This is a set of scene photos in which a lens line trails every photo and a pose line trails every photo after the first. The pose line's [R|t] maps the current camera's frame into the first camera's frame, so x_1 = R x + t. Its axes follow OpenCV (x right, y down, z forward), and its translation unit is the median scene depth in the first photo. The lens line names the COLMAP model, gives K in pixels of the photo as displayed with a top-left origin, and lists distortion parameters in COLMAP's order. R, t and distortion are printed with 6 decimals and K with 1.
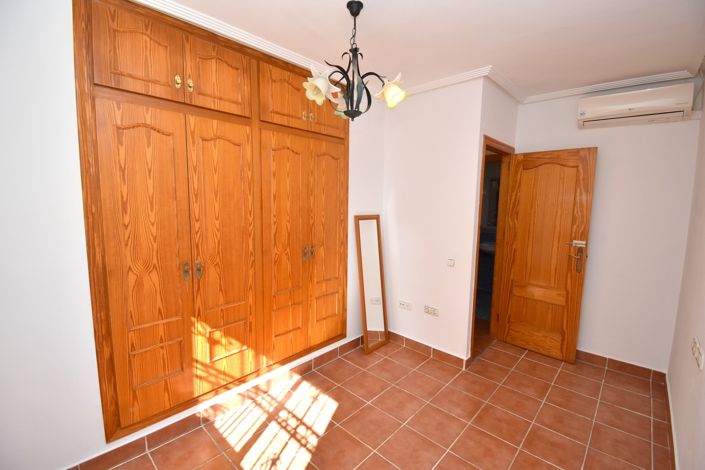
lens RADIAL K [[308.4, 0, 348.2], [0, 308.4, 238.7], [0, 0, 1]] dist [-0.004039, -0.007433]
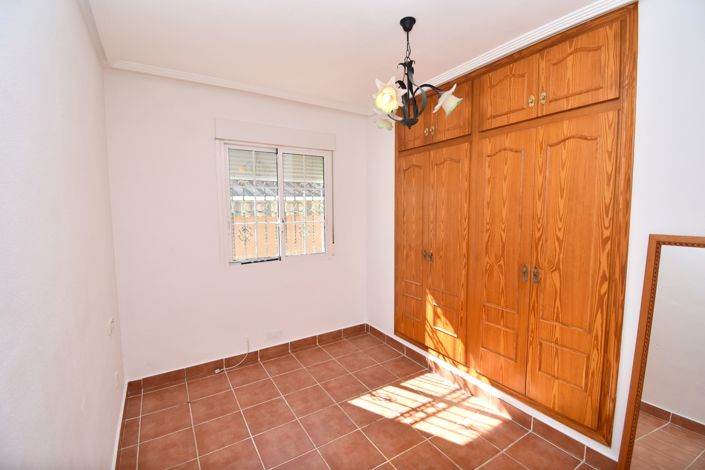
lens RADIAL K [[308.4, 0, 349.5], [0, 308.4, 231.5], [0, 0, 1]] dist [-0.004039, -0.007433]
pose [[-0.270503, 0.066433, -0.960424, 0.844063], [-0.103282, 0.989856, 0.097558, -0.101585], [0.957163, 0.125585, -0.260898, 0.866450]]
